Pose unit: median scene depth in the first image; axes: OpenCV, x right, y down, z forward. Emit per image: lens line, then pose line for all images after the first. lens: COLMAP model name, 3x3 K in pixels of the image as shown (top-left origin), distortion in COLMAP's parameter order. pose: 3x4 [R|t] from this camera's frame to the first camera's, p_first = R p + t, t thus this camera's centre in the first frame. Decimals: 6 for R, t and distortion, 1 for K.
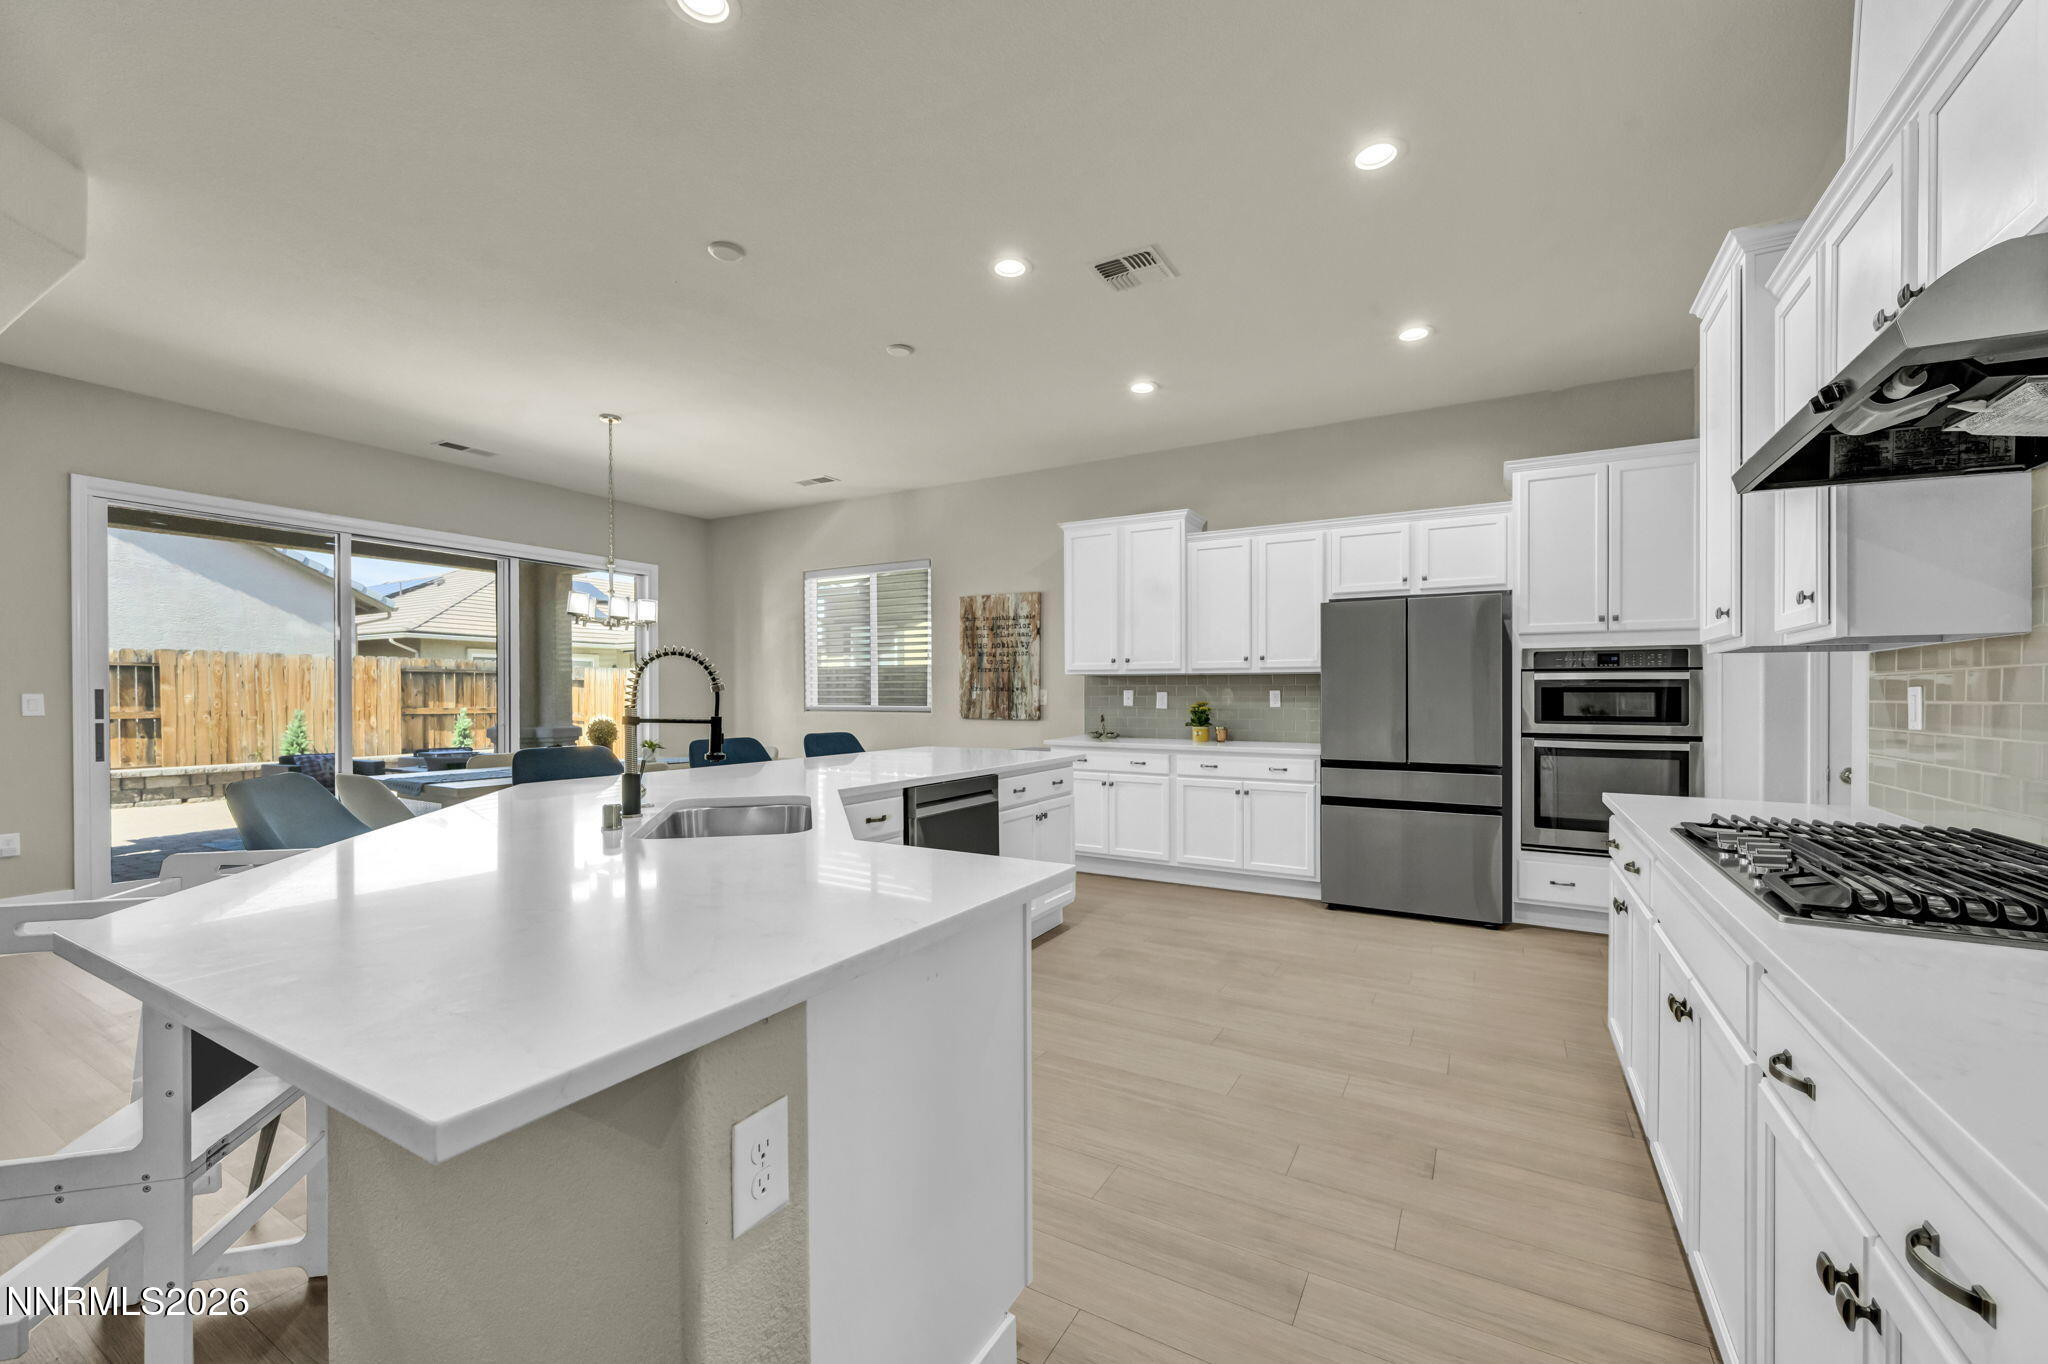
lens RADIAL K [[816.8, 0, 1022.7], [0, 816.8, 707.7], [0, 0, 1]] dist [-0.002827, -0.000951]
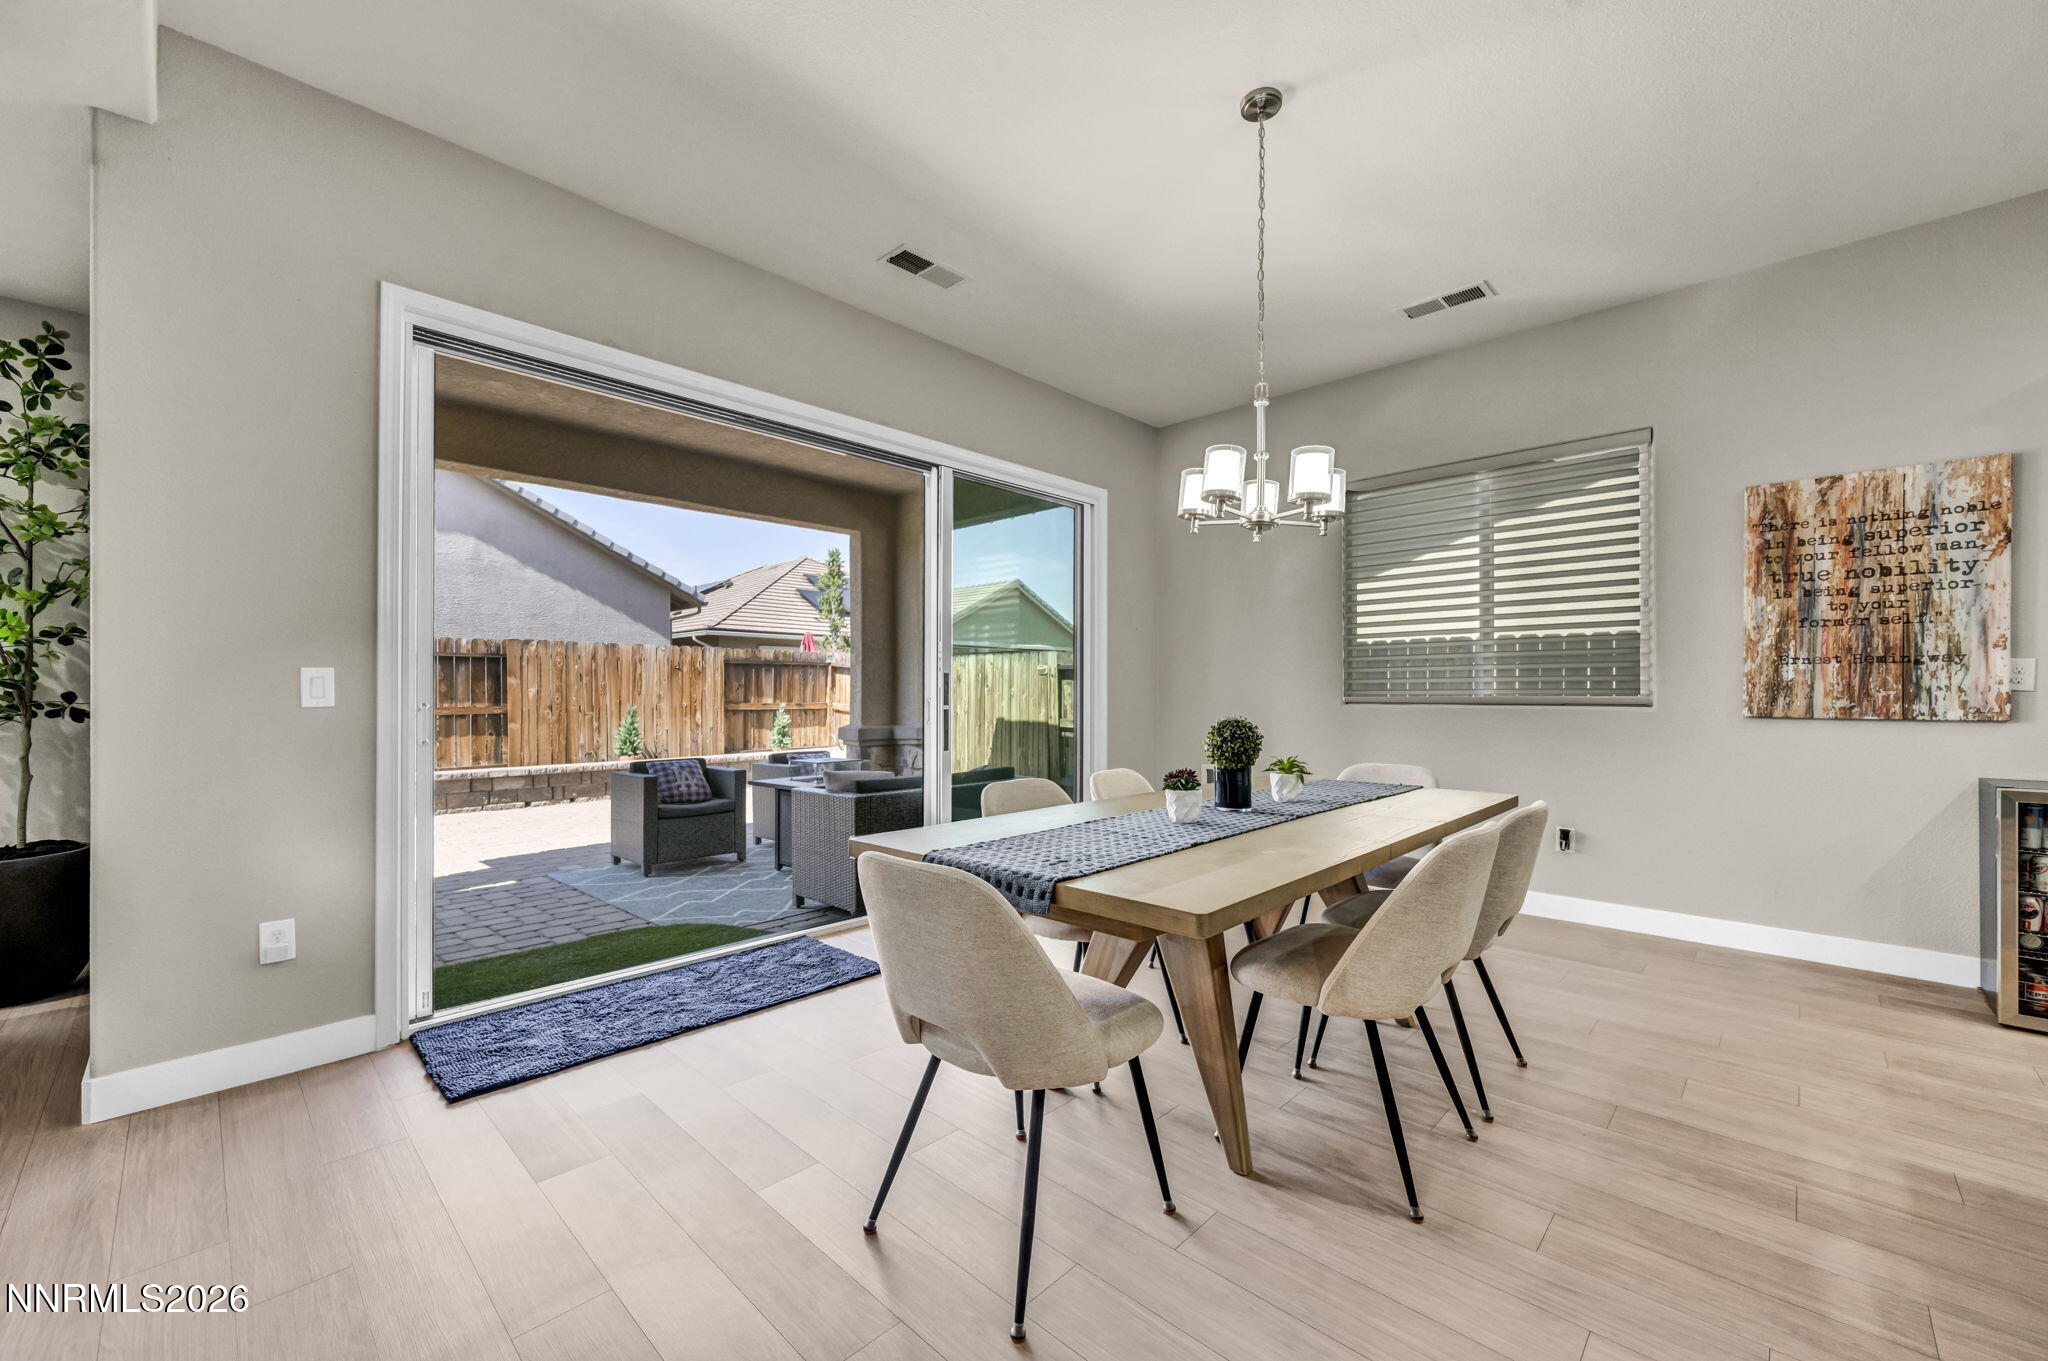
lens RADIAL K [[816.8, 0, 1024.1], [0, 816.8, 696.0], [0, 0, 1]] dist [-0.002827, -0.000951]
pose [[0.968811, -0.002578, -0.247786, -0.414216], [-0.000478, 0.999925, -0.012273, 0.006156], [0.247799, 0.012009, 0.968737, 0.391731]]
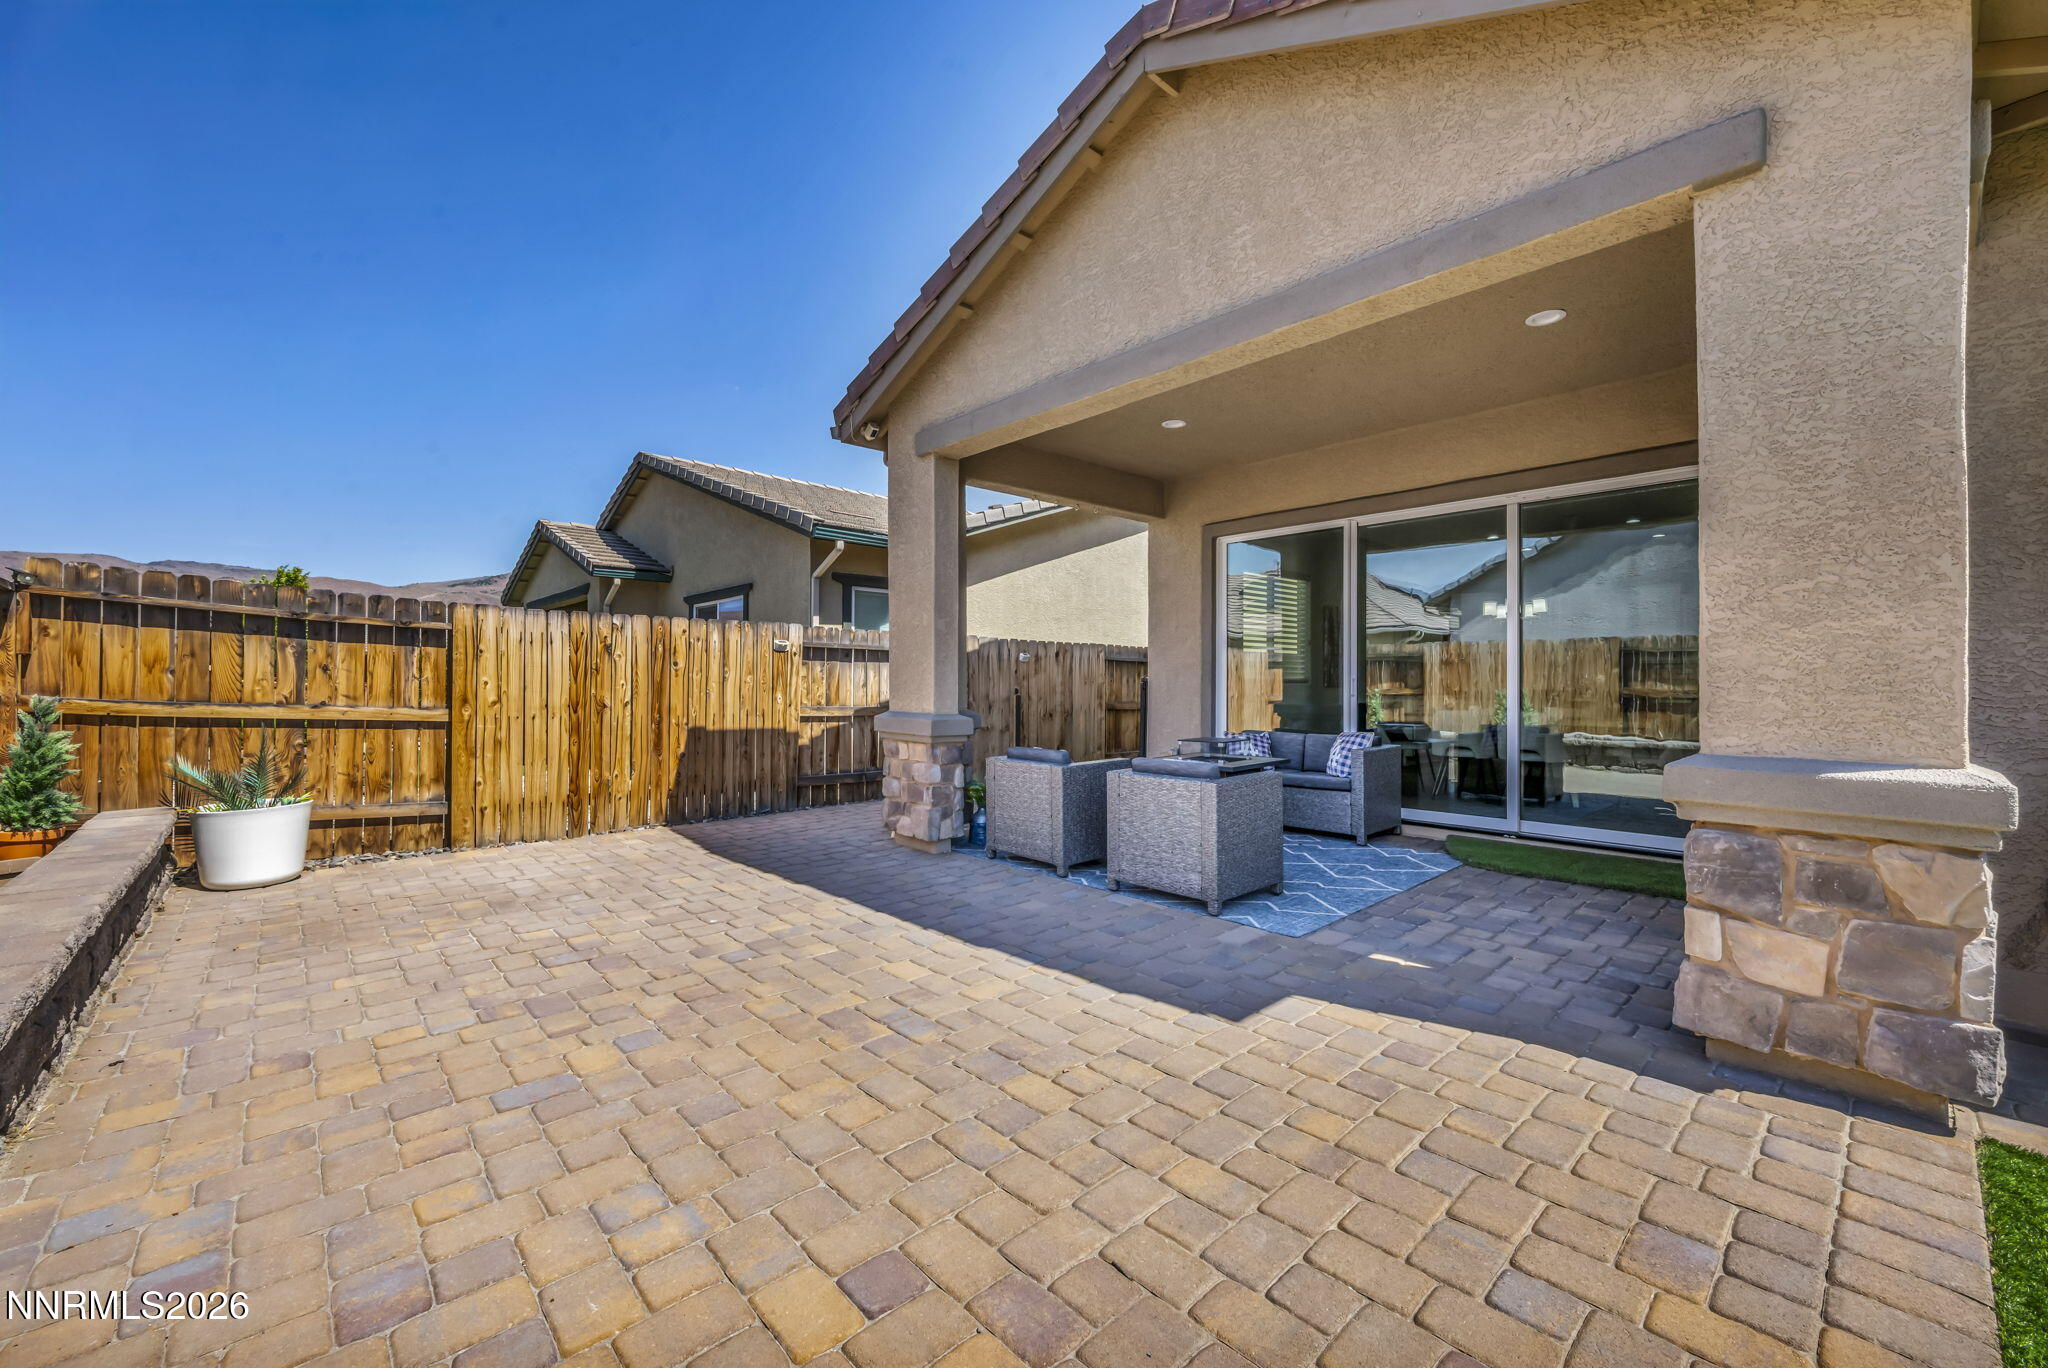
lens RADIAL K [[816.8, 0, 1024.2], [0, 816.8, 683.9], [0, 0, 1]] dist [-0.002827, -0.000951]
pose [[0.311915, -0.005333, 0.950095, -1.752140], [0.014293, 0.999897, 0.000920, 0.000122], [-0.950002, 0.013292, 0.311959, 1.116710]]
